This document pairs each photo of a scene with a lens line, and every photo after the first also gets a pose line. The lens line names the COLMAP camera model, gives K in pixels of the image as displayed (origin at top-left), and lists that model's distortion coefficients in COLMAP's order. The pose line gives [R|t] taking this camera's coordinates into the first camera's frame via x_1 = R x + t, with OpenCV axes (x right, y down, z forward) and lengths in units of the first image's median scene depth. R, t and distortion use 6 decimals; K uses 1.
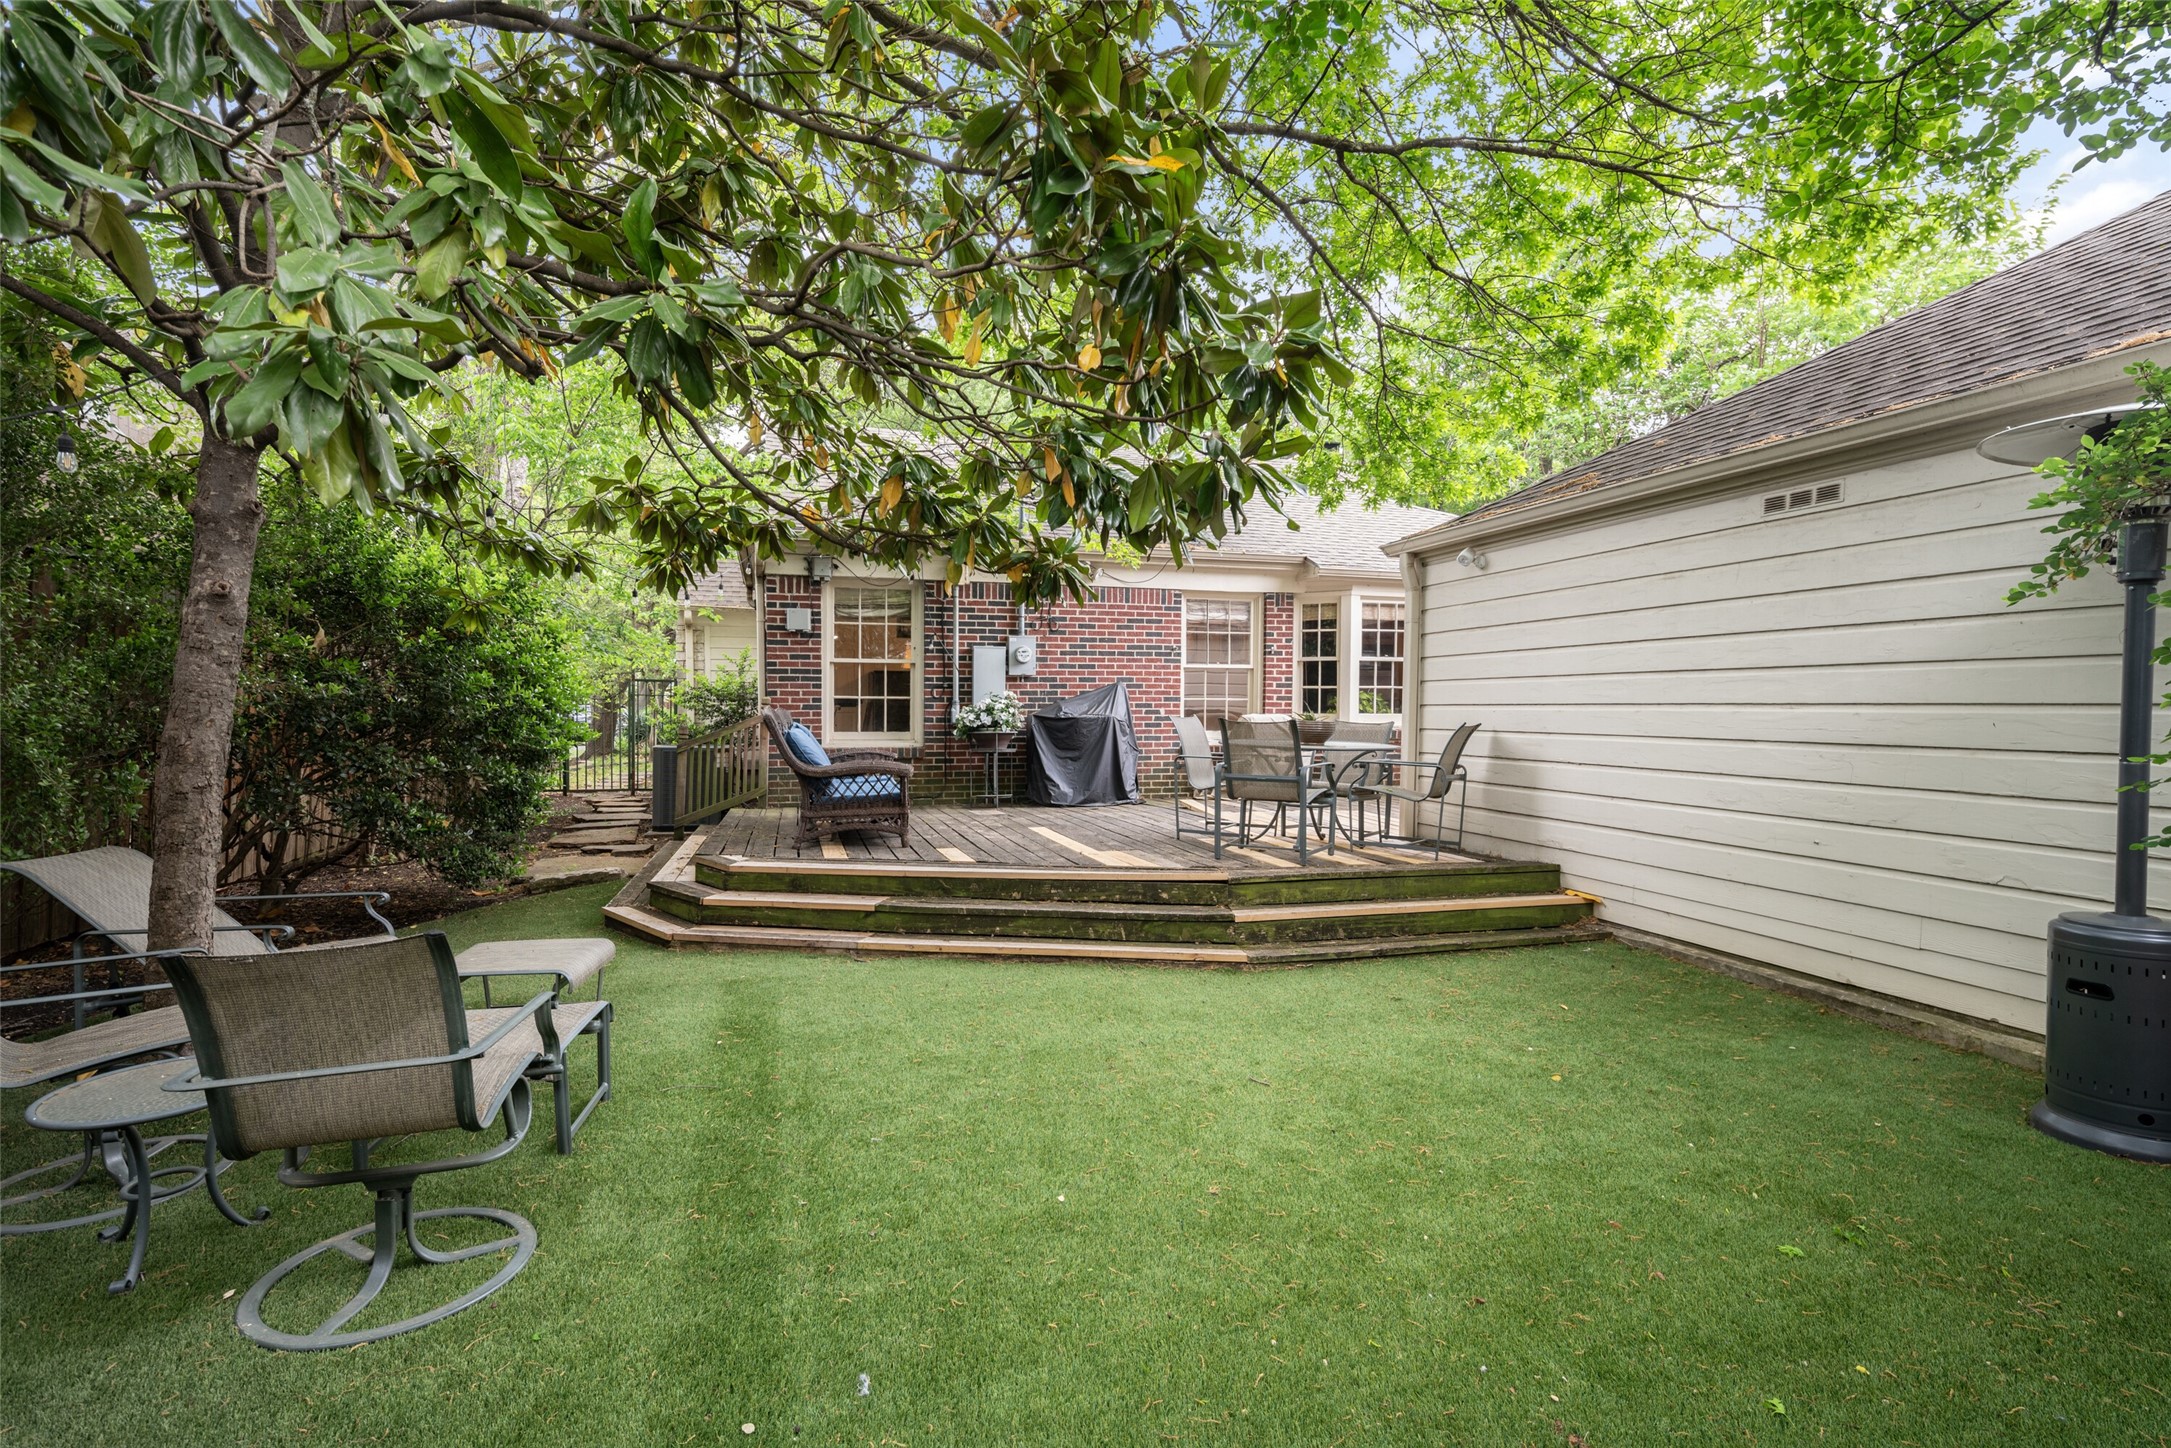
lens RADIAL K [[1041.5, 0, 1079.6], [0, 1041.5, 718.1], [0, 0, 1]] dist [0.019070, -0.004103]
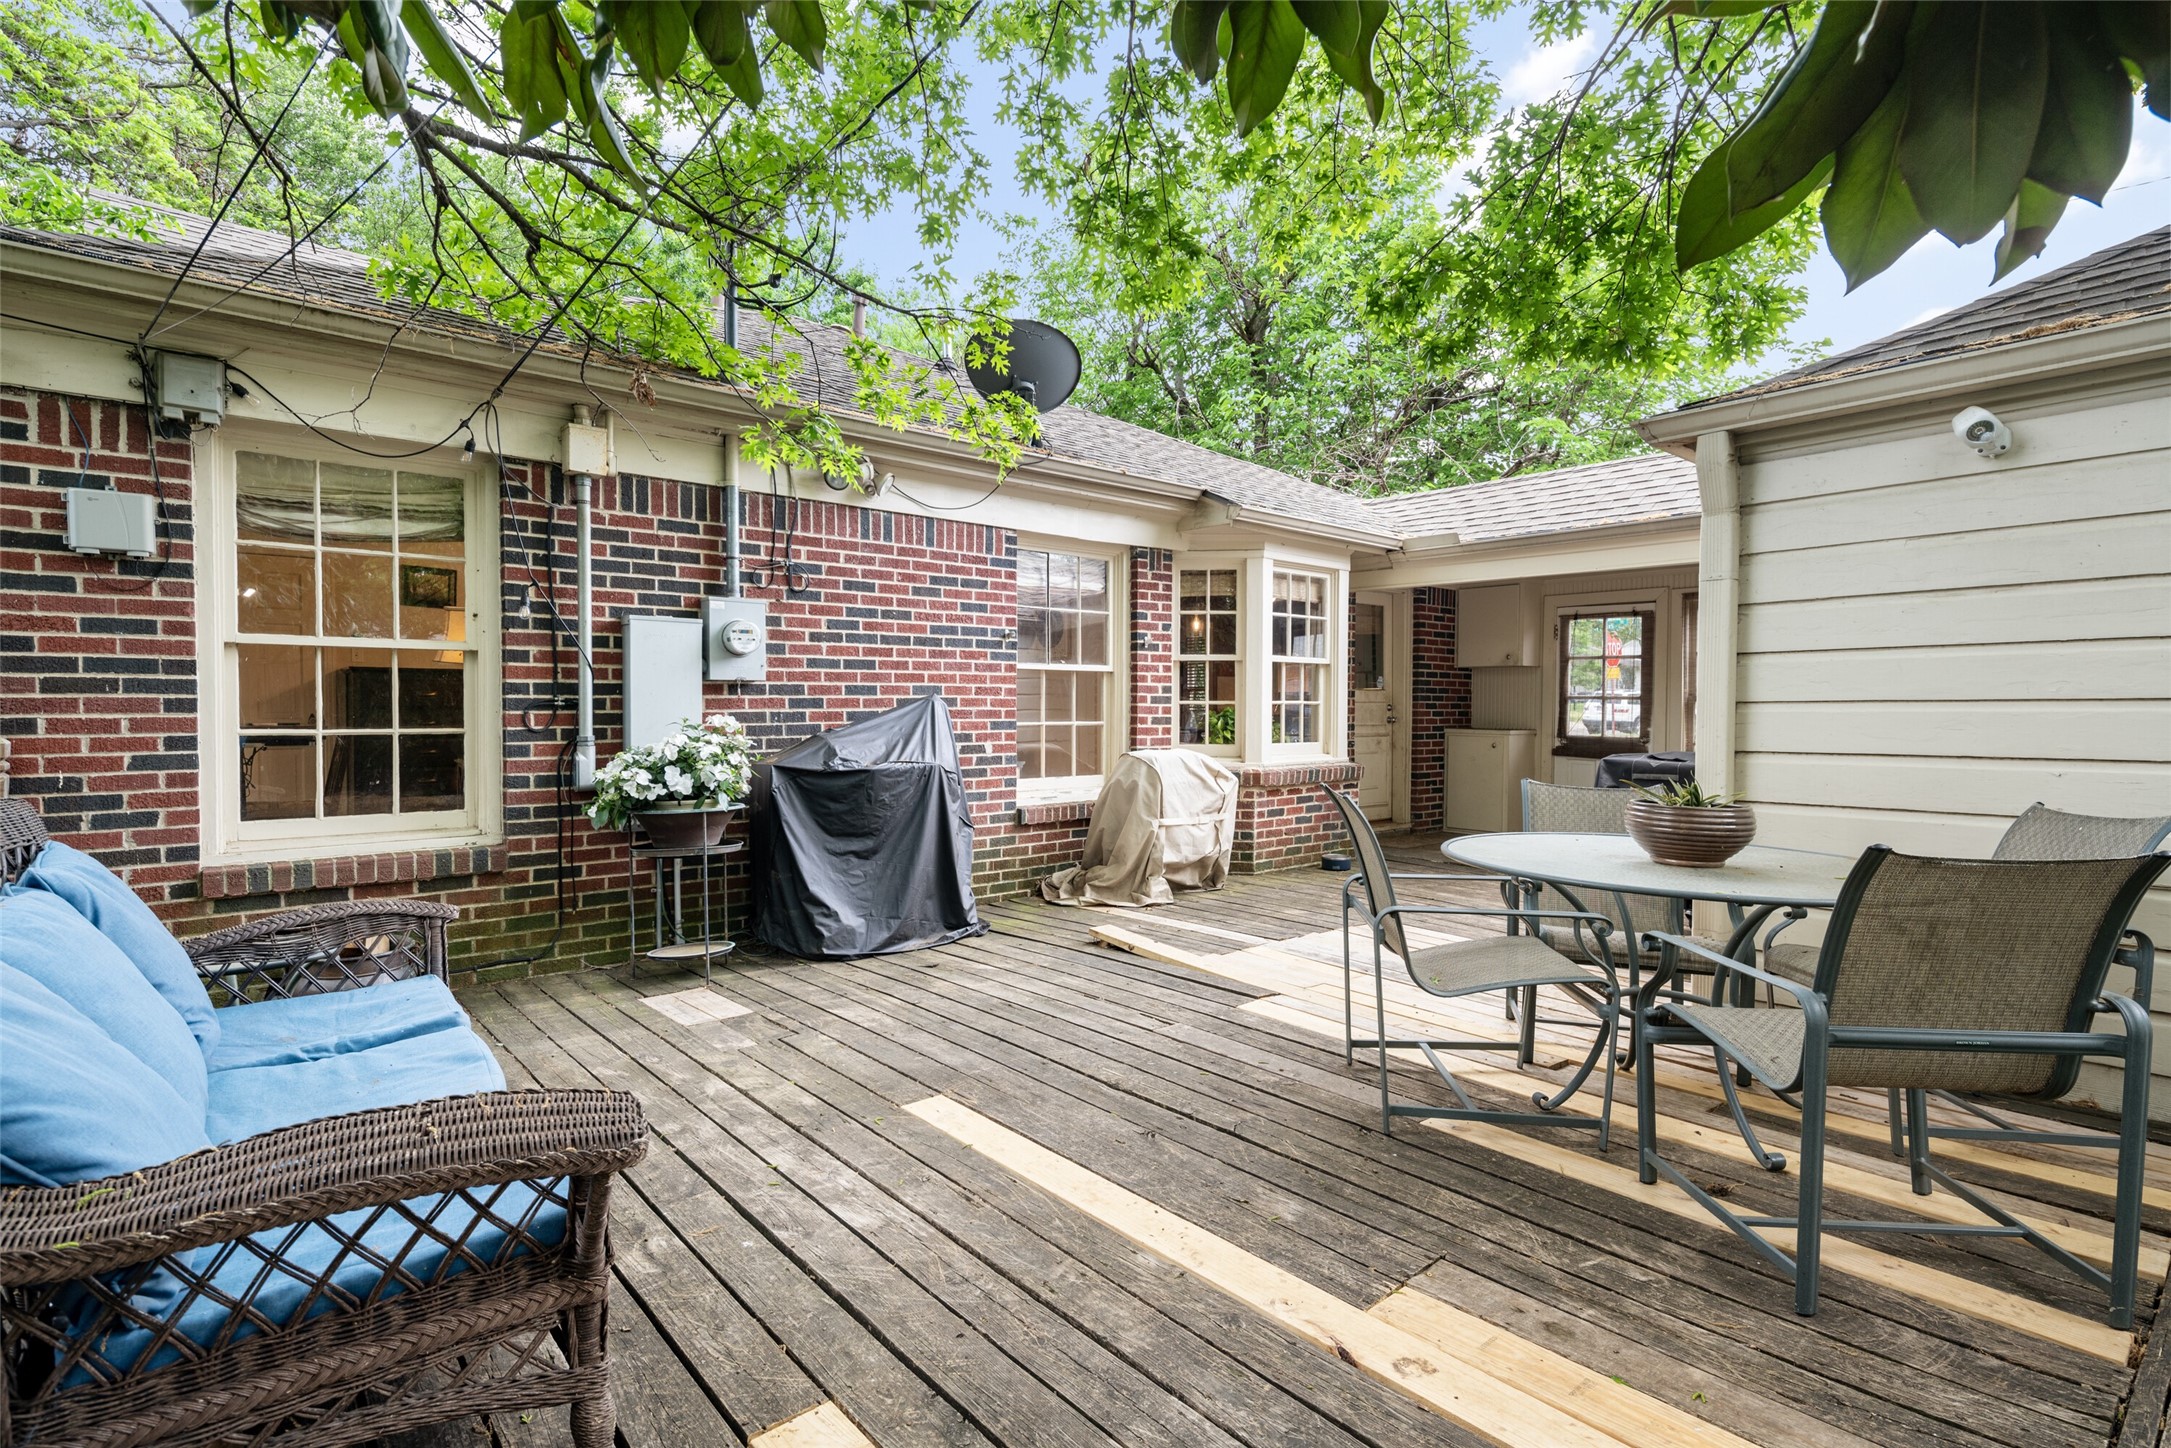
lens RADIAL K [[1041.5, 0, 1085.3], [0, 1041.5, 726.2], [0, 0, 1]] dist [0.019070, -0.004103]
pose [[0.909723, -0.011344, 0.415062, -0.110211], [0.009279, 0.999933, 0.006991, -0.022332], [-0.415113, -0.002508, 0.909766, 0.505278]]
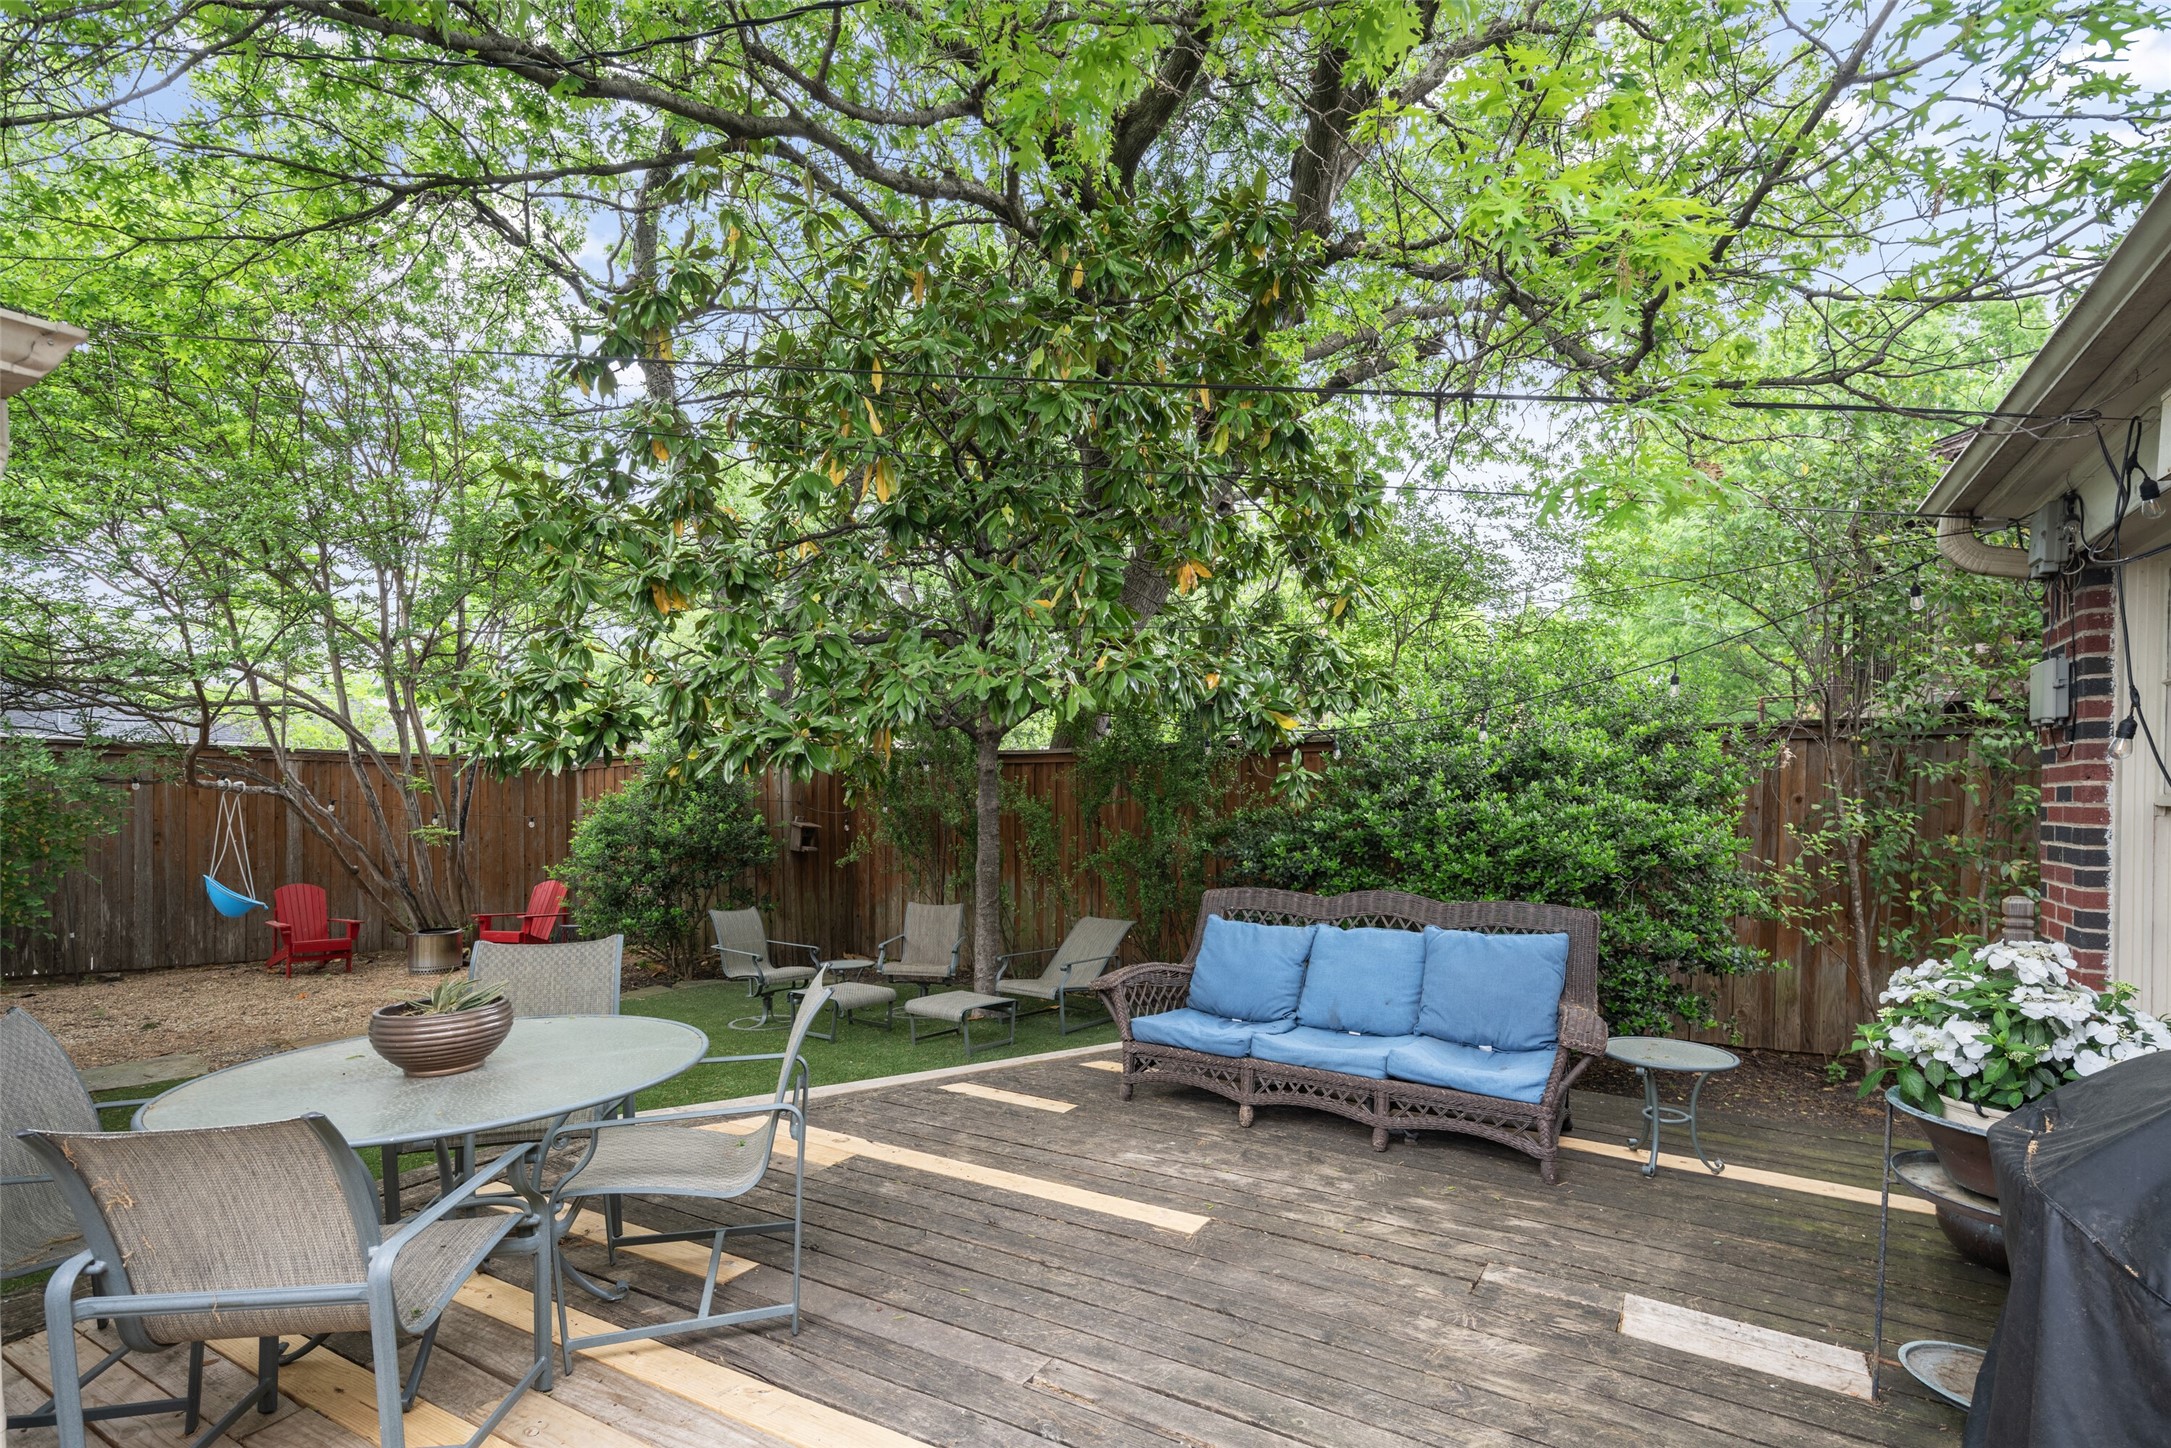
lens RADIAL K [[1041.5, 0, 1080.7], [0, 1041.5, 797.3], [0, 0, 1]] dist [0.019070, -0.004103]
pose [[-0.724752, -0.002772, -0.689004, 0.230163], [-0.012399, 0.999882, 0.009020, -0.055767], [0.688898, 0.015081, -0.724701, 1.008226]]
